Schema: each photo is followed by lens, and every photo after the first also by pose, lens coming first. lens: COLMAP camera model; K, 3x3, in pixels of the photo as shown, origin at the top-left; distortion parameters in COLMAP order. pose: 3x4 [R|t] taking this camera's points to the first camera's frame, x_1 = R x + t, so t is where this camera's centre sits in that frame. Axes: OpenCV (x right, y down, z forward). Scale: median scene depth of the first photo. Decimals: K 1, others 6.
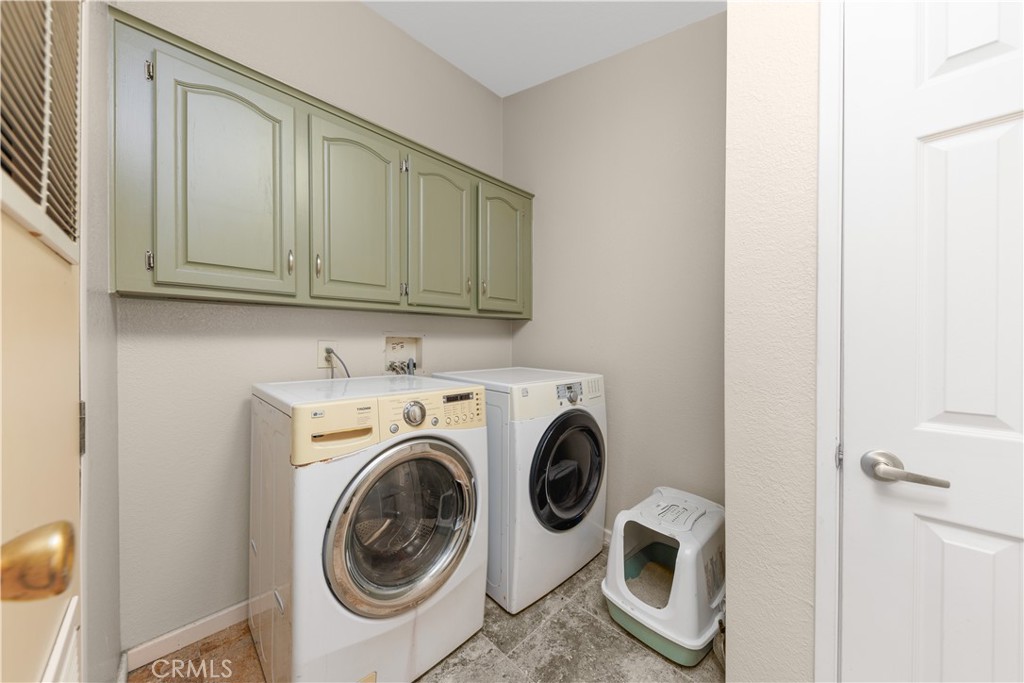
lens RADIAL K [[348.9, 0, 512.0], [0, 348.9, 341.5], [0, 0, 1]] dist [-0.000054, 0.000006]
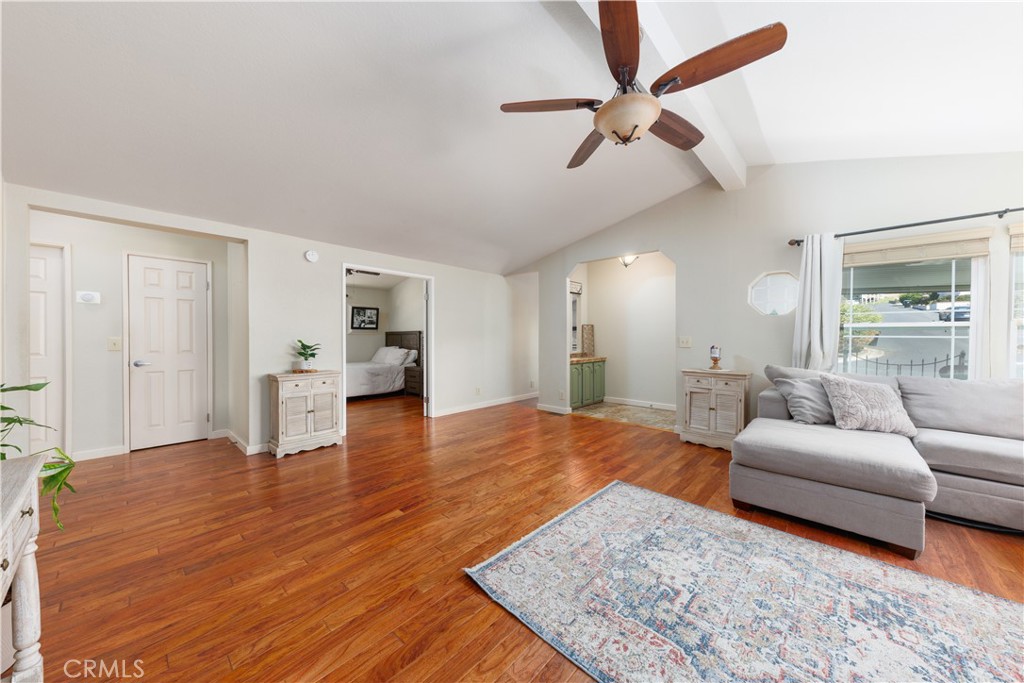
lens RADIAL K [[348.9, 0, 512.0], [0, 348.9, 341.5], [0, 0, 1]] dist [-0.000054, 0.000006]
pose [[-0.035648, -0.014947, 0.999253, -4.131151], [0.008507, 0.999847, 0.015260, 0.014525], [-0.999328, 0.009045, -0.035516, -4.186562]]
